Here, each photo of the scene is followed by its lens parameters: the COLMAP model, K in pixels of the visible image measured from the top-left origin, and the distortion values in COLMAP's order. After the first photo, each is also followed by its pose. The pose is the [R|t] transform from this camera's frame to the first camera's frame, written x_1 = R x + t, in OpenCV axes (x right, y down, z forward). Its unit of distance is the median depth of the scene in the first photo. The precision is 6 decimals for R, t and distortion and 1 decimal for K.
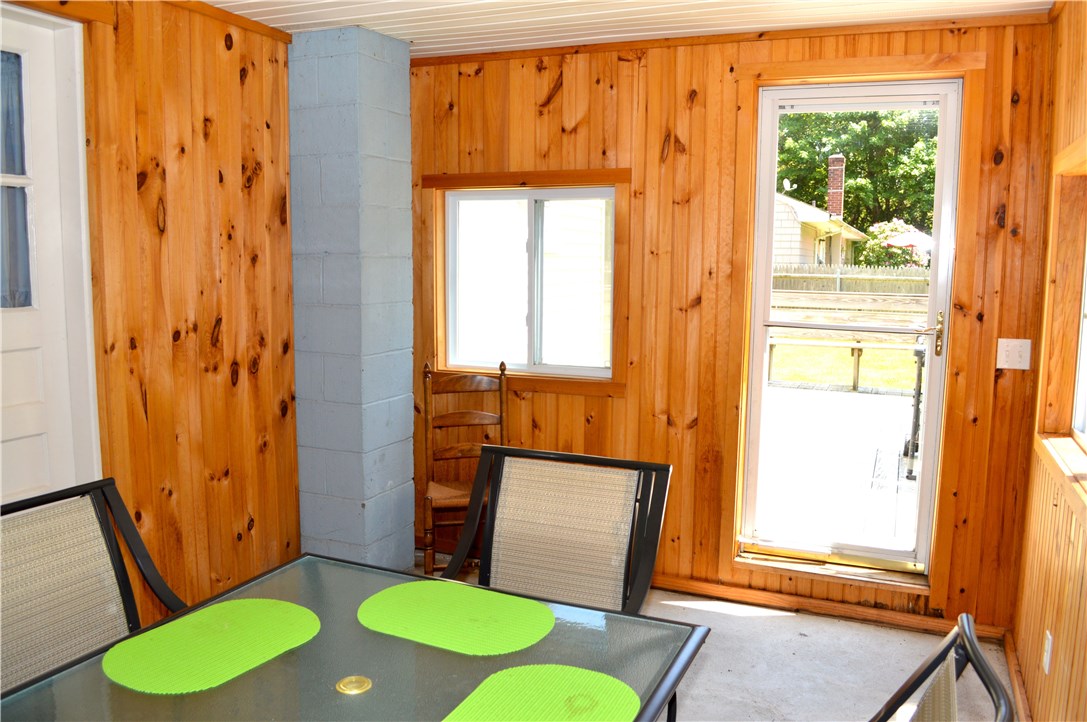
lens RADIAL K [[868.0, 0, 543.5], [0, 868.0, 361.0], [0, 0, 1]] dist [-0.095951, 0.007918]
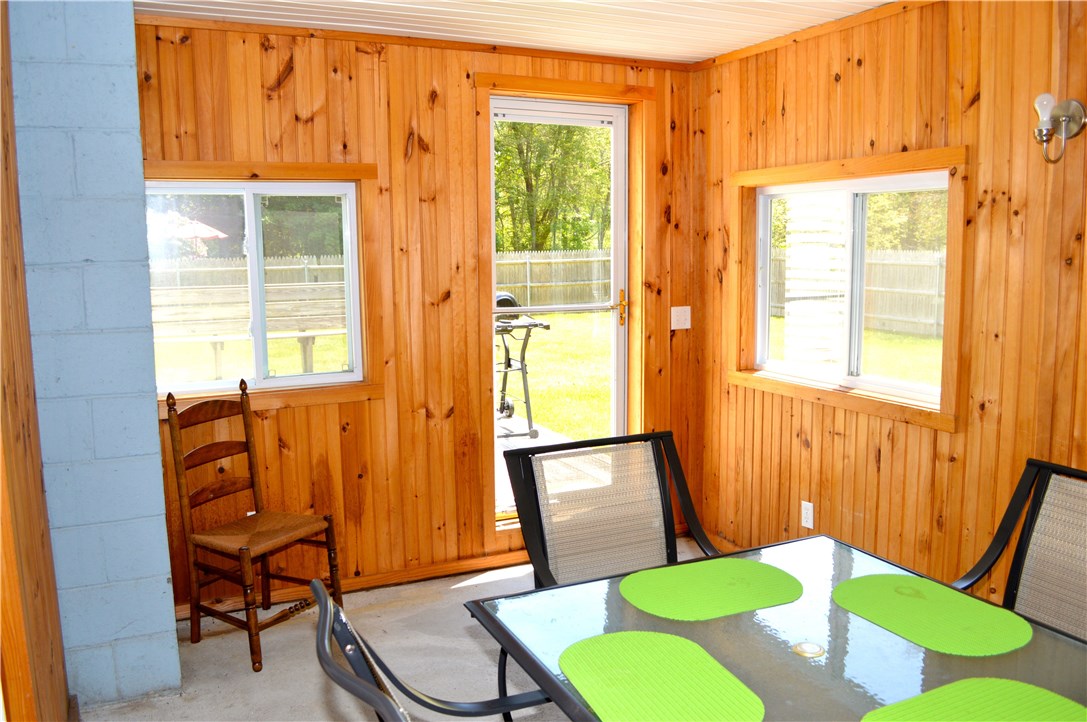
lens RADIAL K [[868.0, 0, 543.5], [0, 868.0, 361.0], [0, 0, 1]] dist [-0.095951, 0.007918]
pose [[0.656053, -0.116196, 0.745717, -0.529304], [0.108331, 0.992343, 0.059320, -0.039077], [-0.746900, 0.041867, 0.663617, 0.220327]]
